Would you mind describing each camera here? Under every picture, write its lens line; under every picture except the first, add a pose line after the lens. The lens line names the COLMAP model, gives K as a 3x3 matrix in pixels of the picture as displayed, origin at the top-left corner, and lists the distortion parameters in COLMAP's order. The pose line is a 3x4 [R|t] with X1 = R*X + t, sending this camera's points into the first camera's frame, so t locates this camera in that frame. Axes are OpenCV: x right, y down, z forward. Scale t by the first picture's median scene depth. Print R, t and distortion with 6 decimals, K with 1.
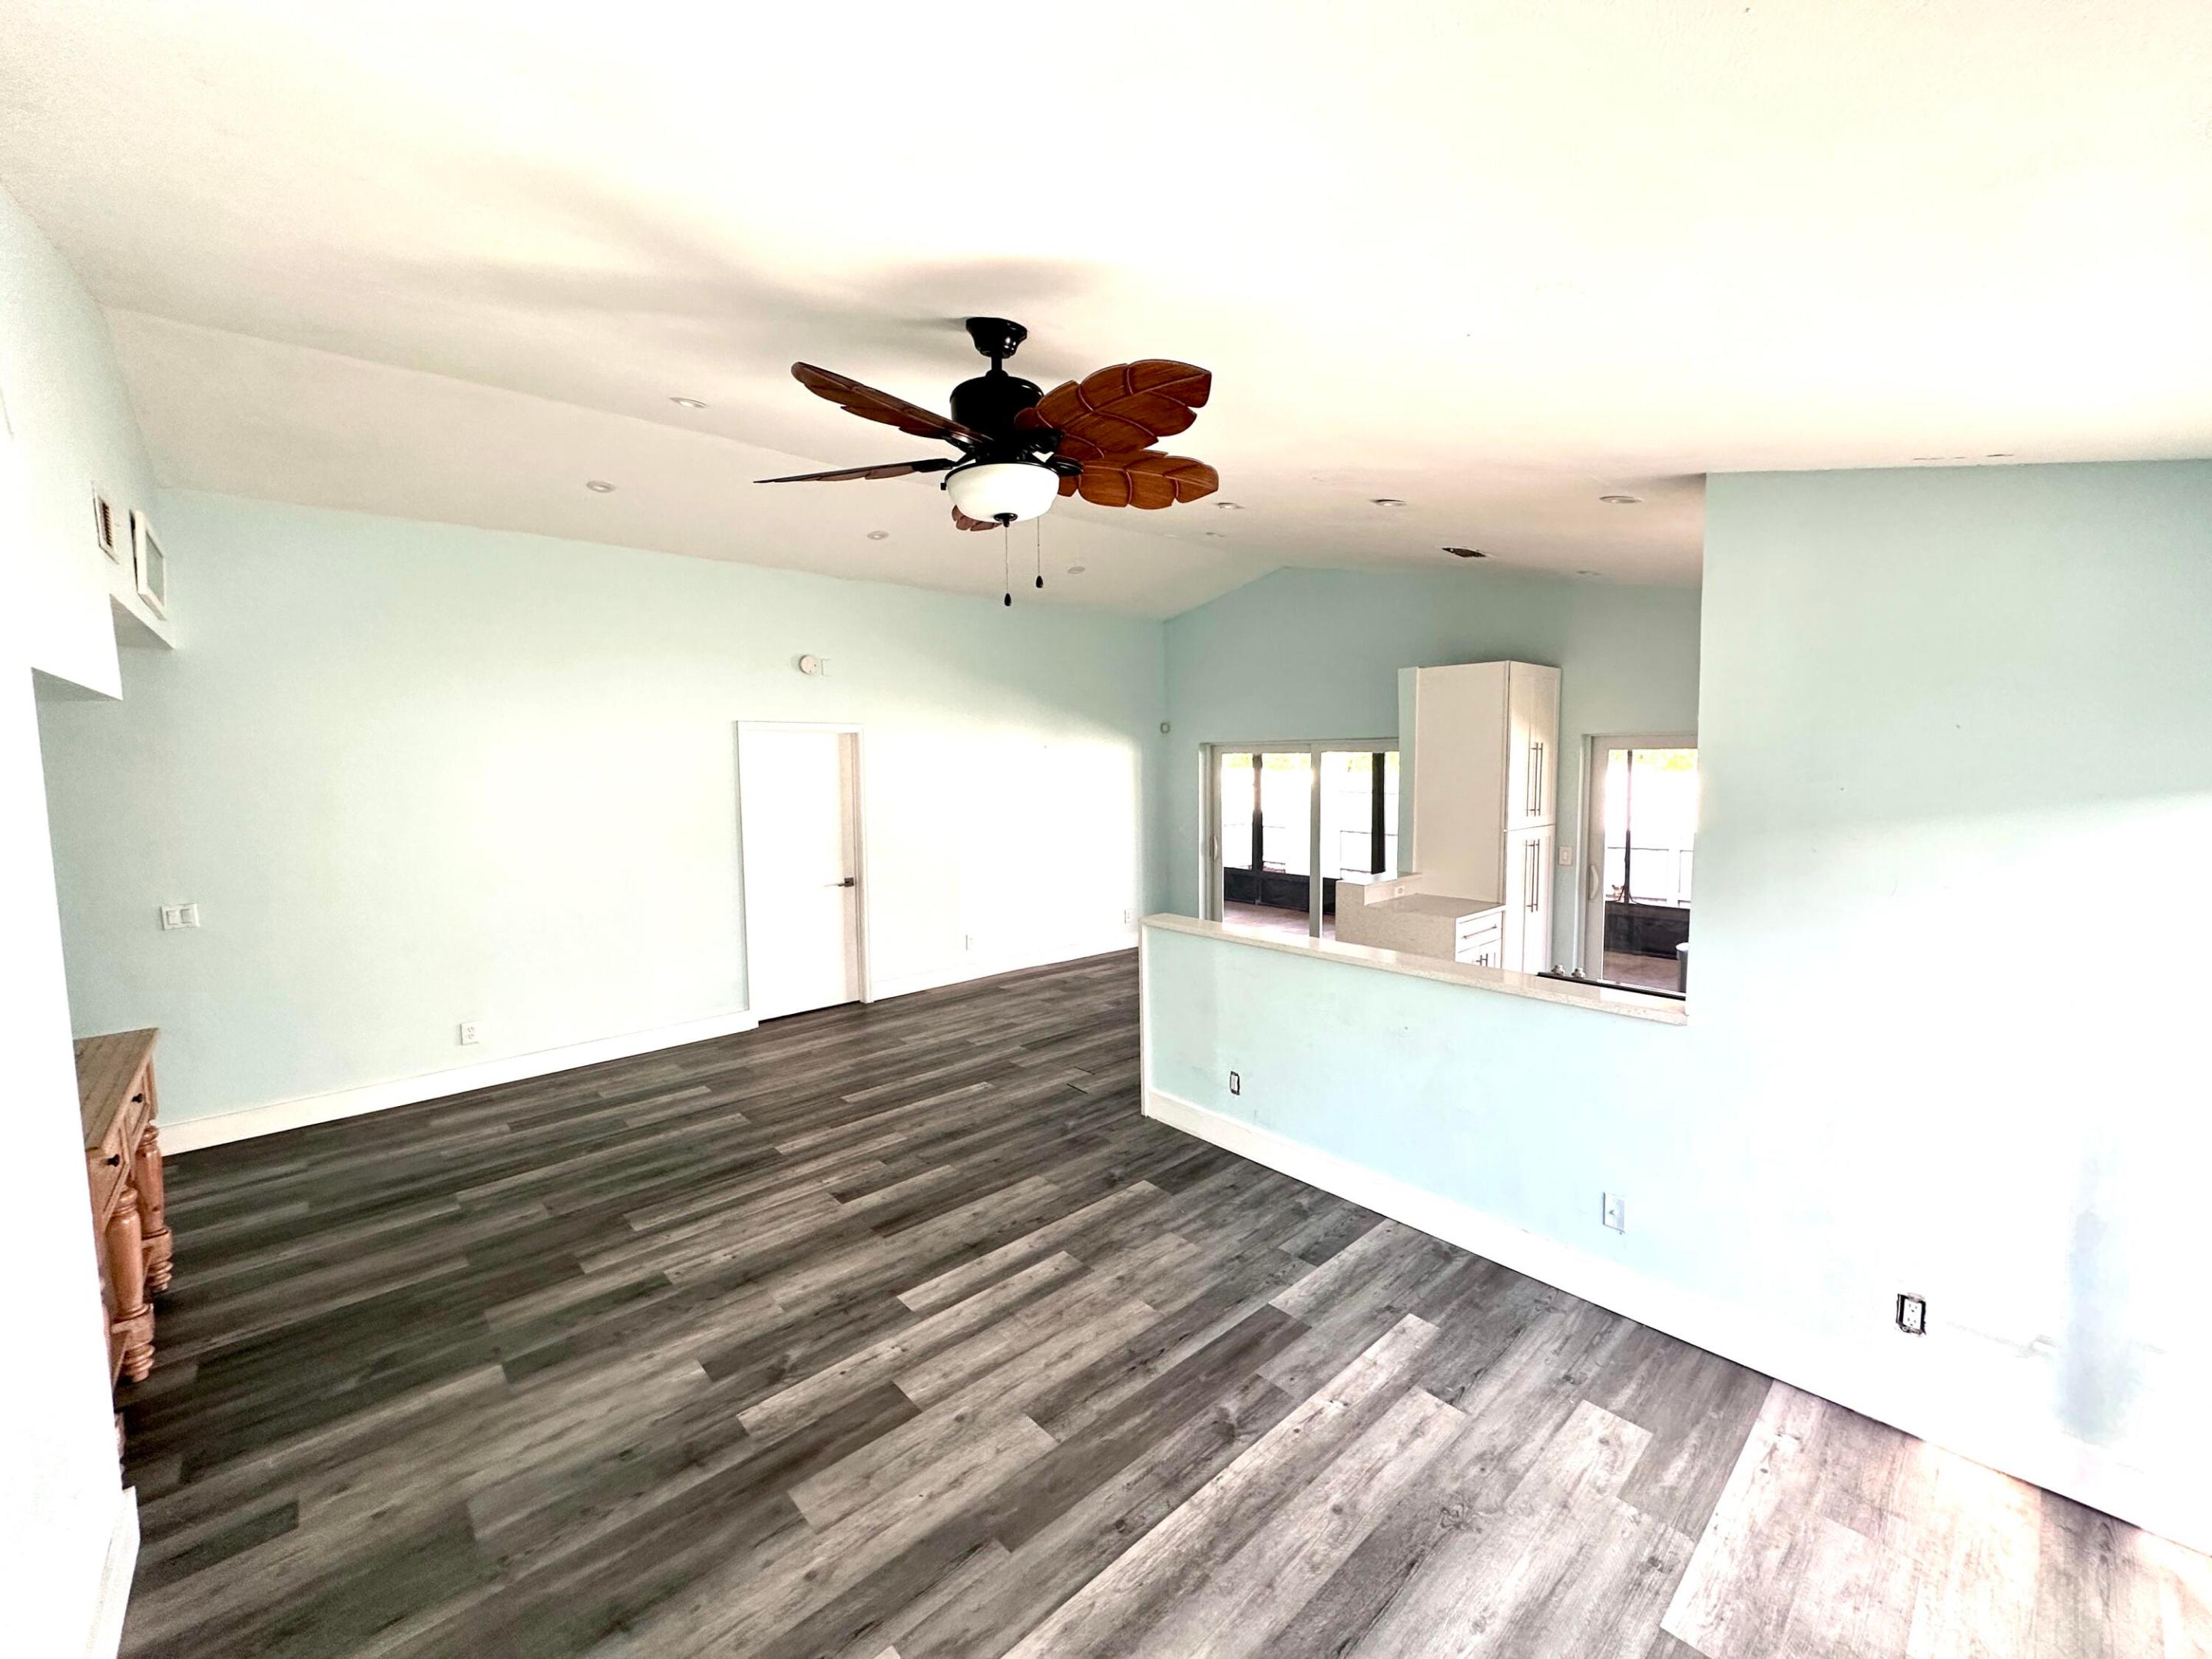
lens RADIAL K [[890.0, 0, 1103.6], [0, 890.0, 827.8], [0, 0, 1]] dist [-0.000040, 0.000005]
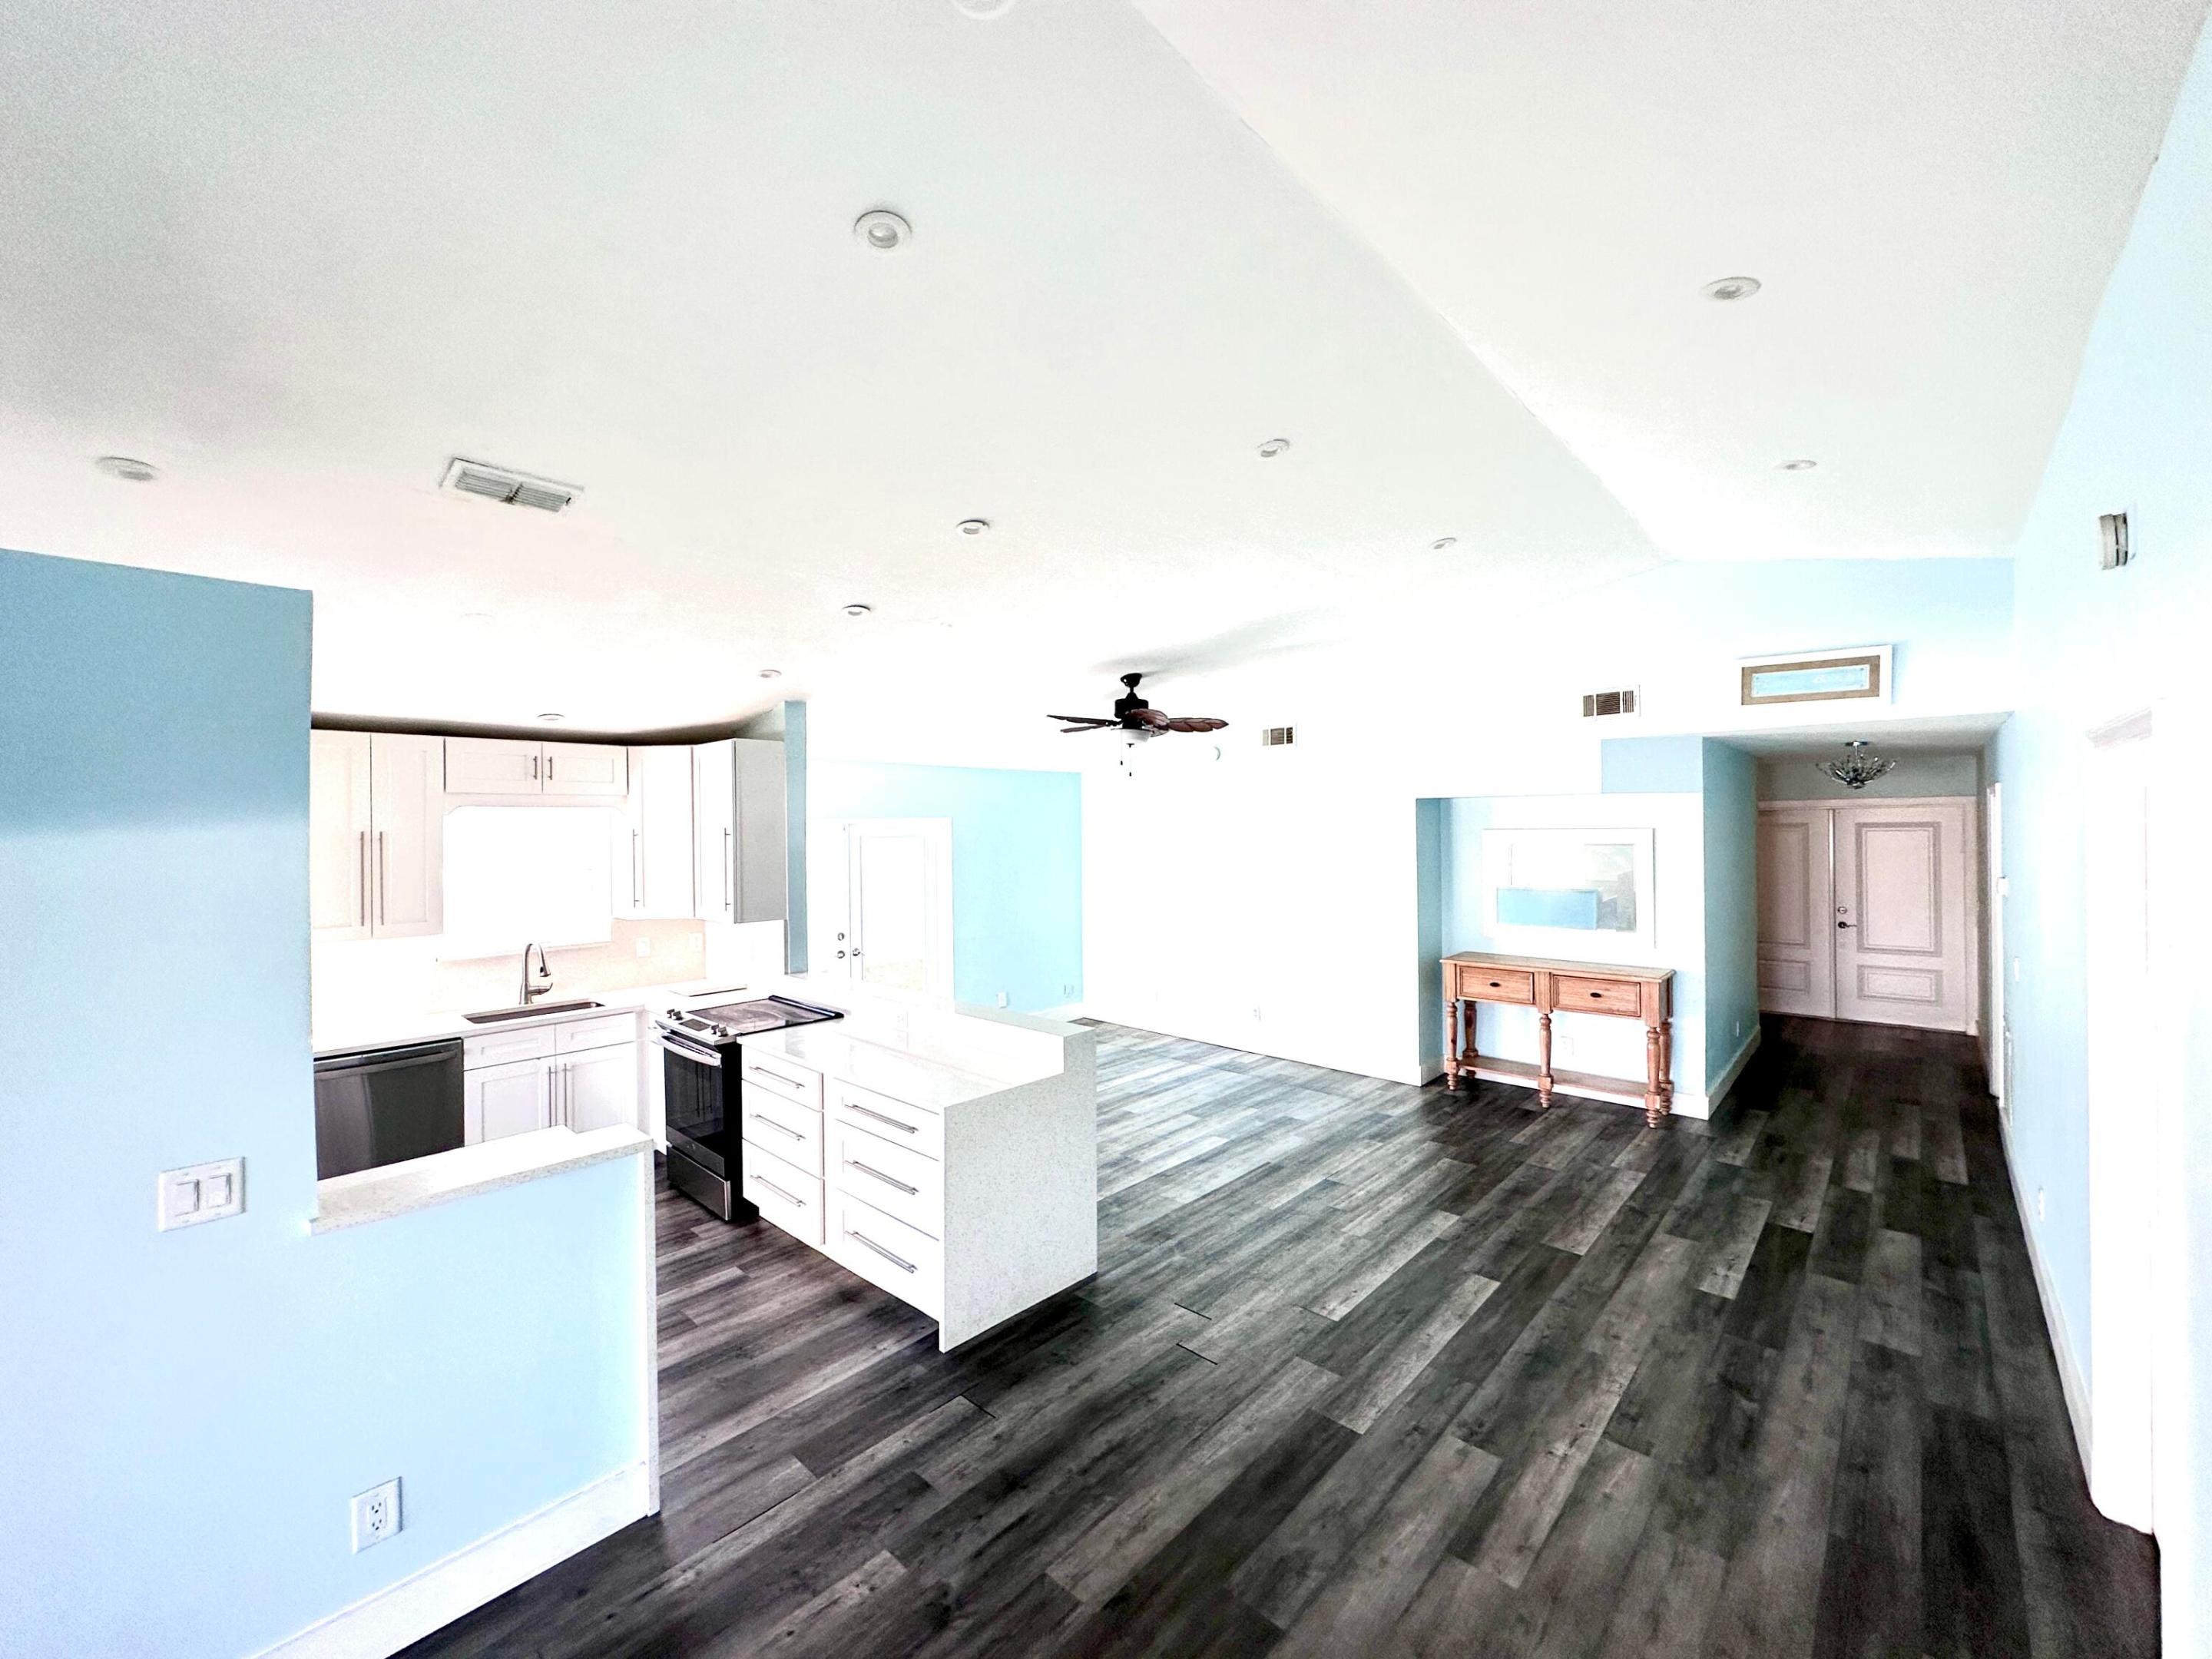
lens RADIAL K [[890.0, 0, 1107.6], [0, 890.0, 830.1], [0, 0, 1]] dist [-0.000040, 0.000005]
pose [[-0.996351, 0.023331, -0.082100, 0.094792], [0.016803, 0.996707, 0.079325, -0.156030], [0.083680, 0.077656, -0.993462, 1.874338]]
